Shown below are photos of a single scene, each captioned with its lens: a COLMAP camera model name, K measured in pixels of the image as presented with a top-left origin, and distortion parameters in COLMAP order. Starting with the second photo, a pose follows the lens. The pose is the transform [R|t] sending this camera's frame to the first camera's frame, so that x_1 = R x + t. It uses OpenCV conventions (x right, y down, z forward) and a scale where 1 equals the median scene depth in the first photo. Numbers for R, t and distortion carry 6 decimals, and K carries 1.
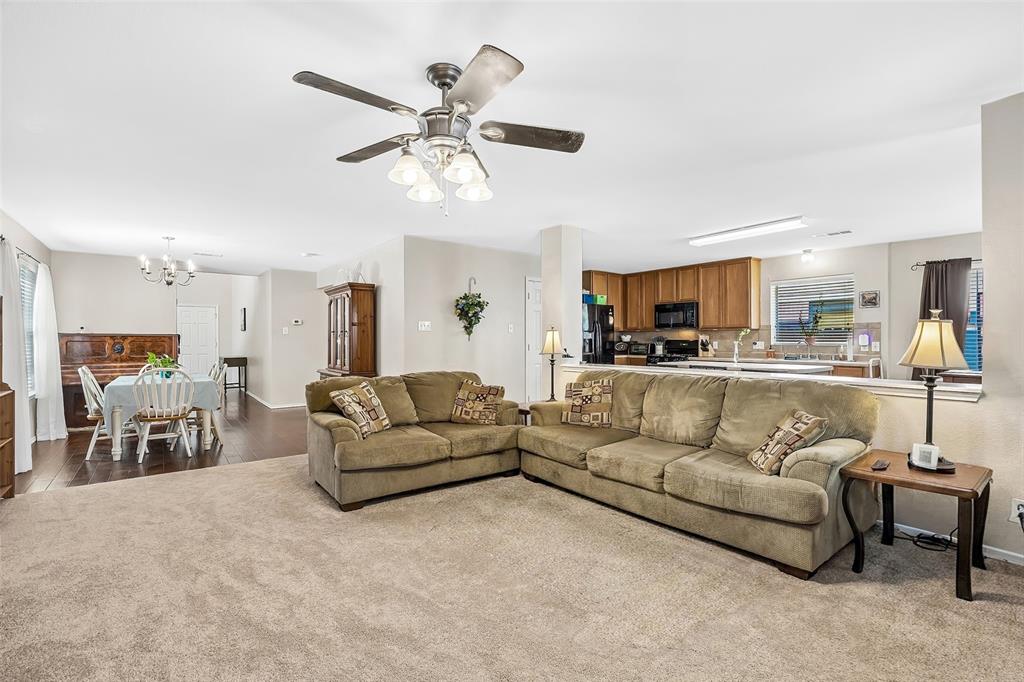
lens RADIAL K [[463.8, 0, 511.2], [0, 463.8, 341.9], [0, 0, 1]] dist [0.000459, 0.000014]
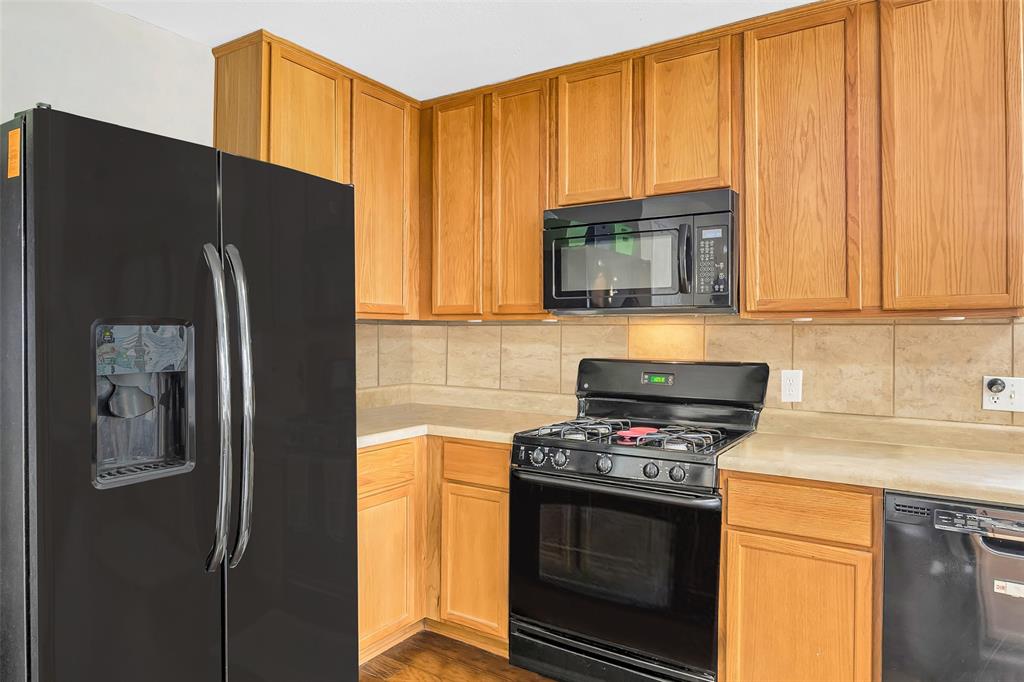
lens RADIAL K [[651.0, 0, 511.4], [0, 651.0, 336.0], [0, 0, 1]] dist [0.000496, 0.000037]
pose [[0.943141, 0.005843, 0.332341, 0.183269], [-0.006946, 0.999974, 0.002131, -0.016652], [-0.332320, -0.004318, 0.943157, 0.691903]]
